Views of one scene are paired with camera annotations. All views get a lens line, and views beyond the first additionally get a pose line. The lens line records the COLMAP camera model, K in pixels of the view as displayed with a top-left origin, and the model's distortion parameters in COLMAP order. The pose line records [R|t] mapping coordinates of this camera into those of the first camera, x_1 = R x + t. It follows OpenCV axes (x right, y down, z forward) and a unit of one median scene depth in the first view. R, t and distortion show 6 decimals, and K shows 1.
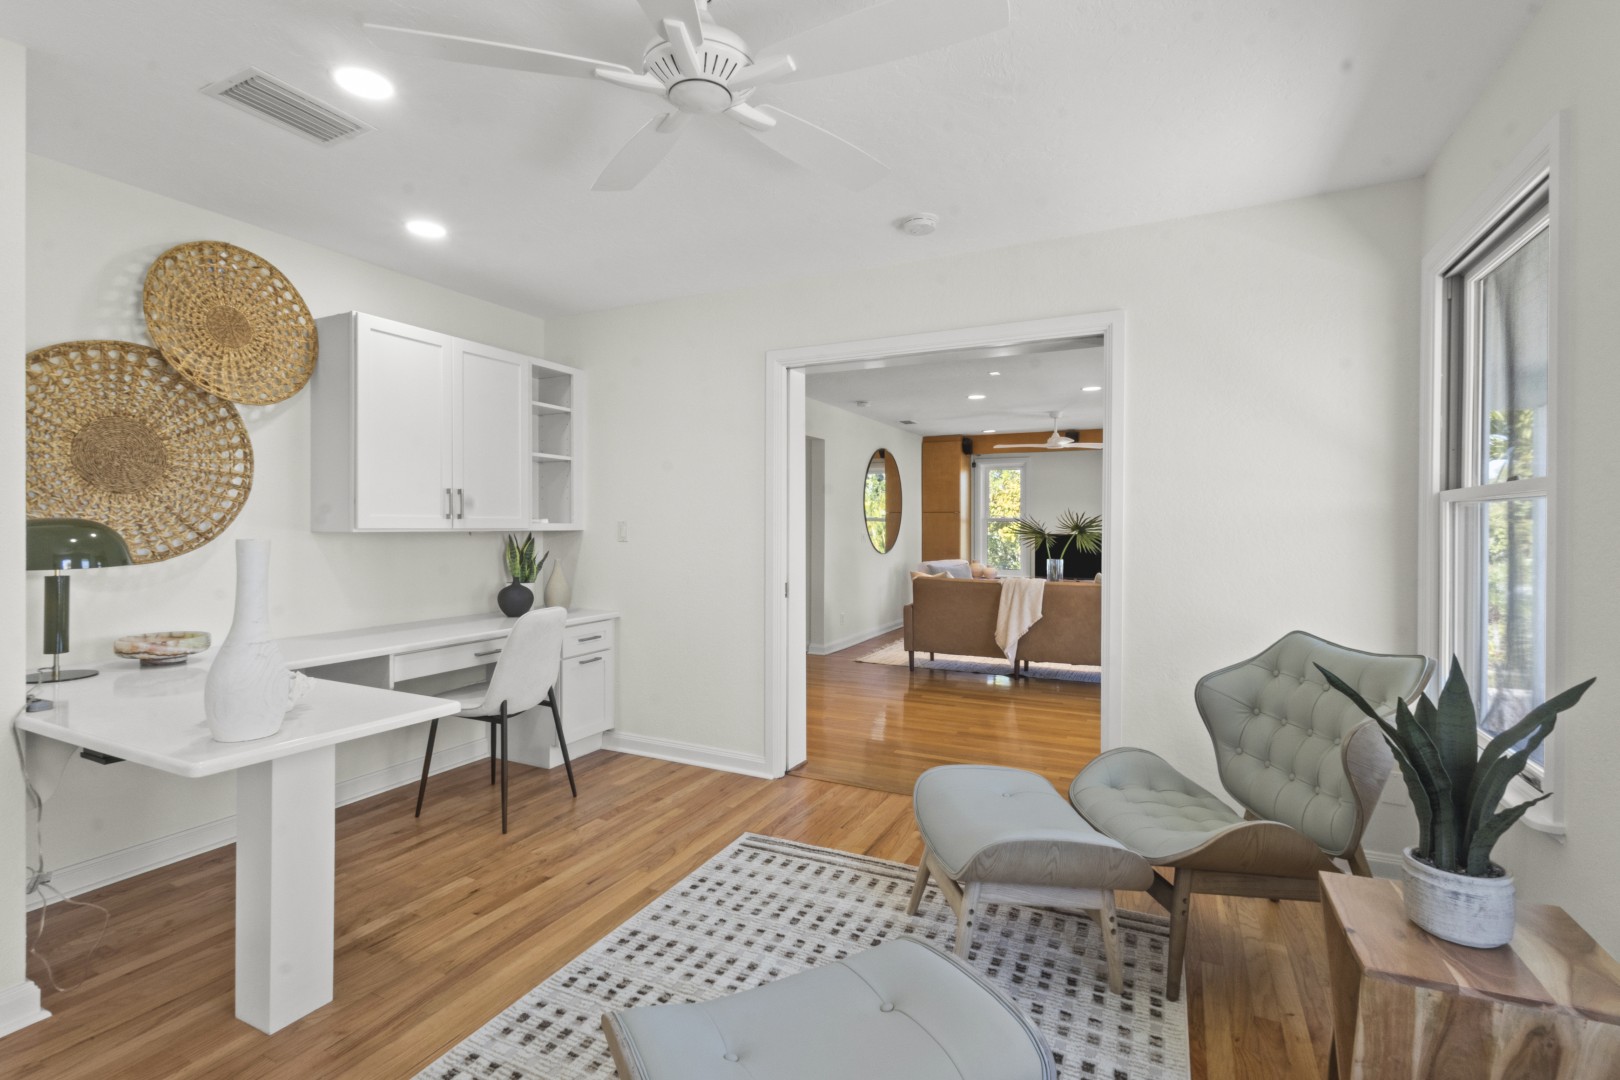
lens RADIAL K [[752.2, 0, 806.8], [0, 752.2, 526.9], [0, 0, 1]] dist [0.000751, -0.000163]
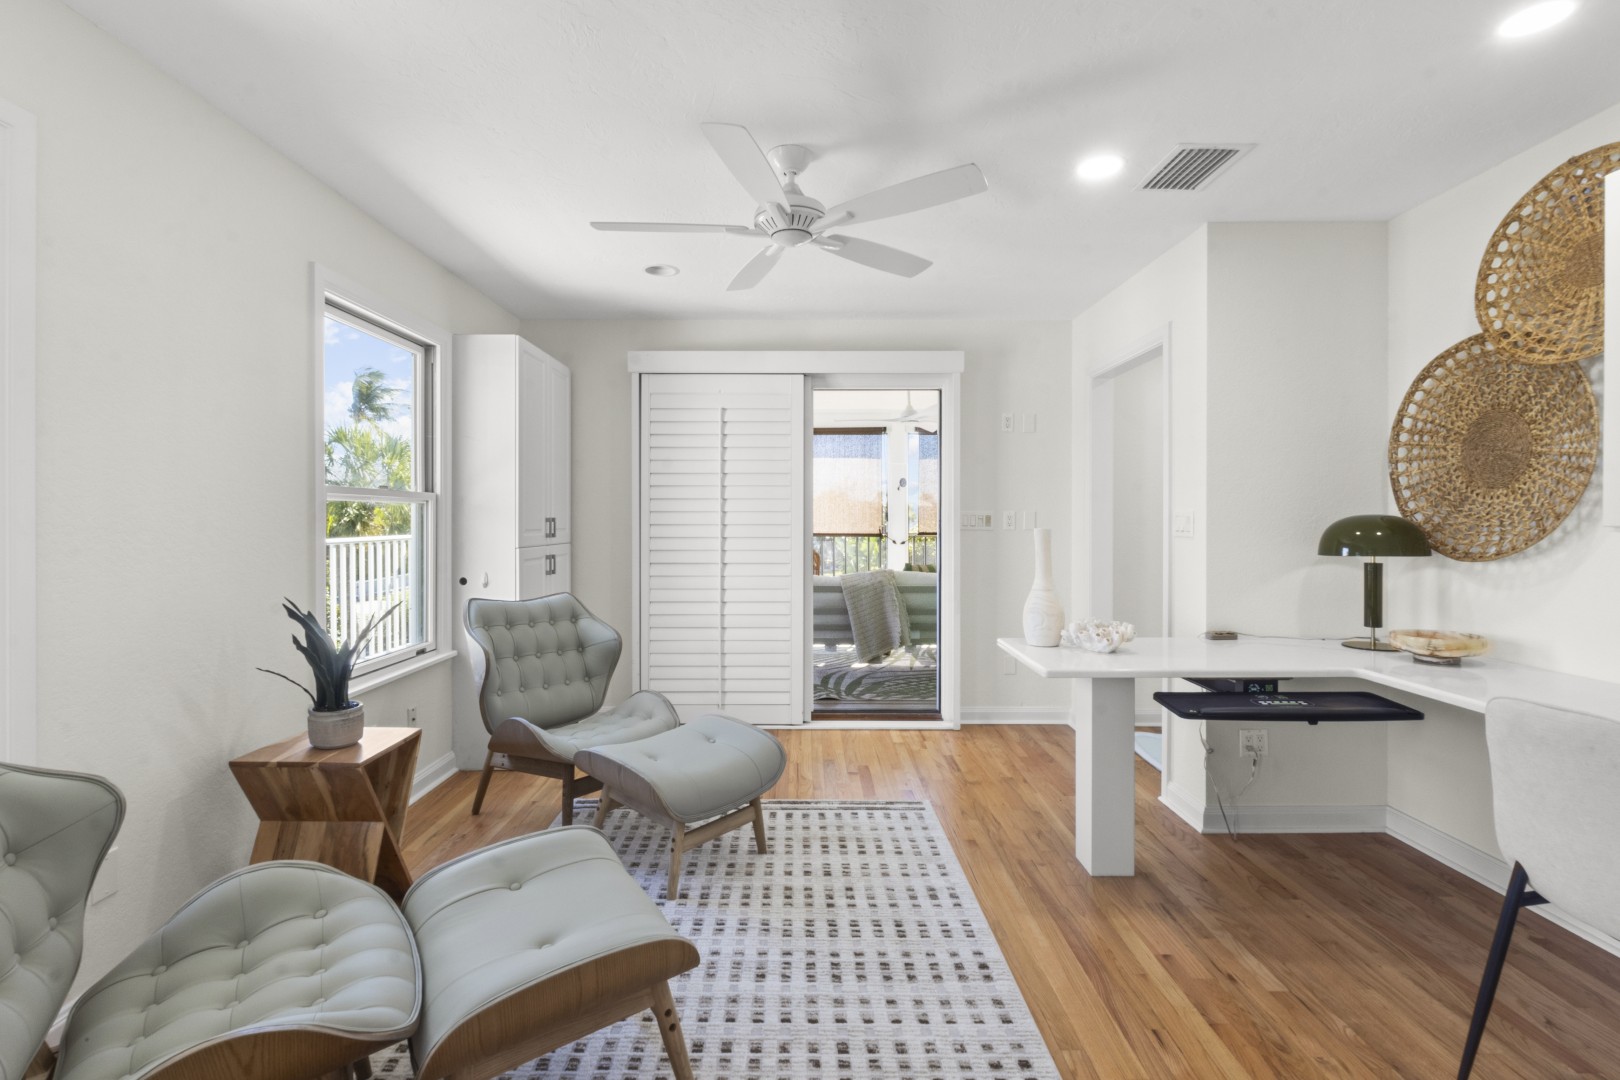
lens RADIAL K [[752.2, 0, 806.8], [0, 752.2, 526.9], [0, 0, 1]] dist [0.000751, -0.000163]
pose [[-0.896122, 0.003826, -0.443791, 0.333445], [-0.000824, 0.999947, 0.010285, -0.004132], [0.443807, 0.009582, -0.896071, 1.583814]]
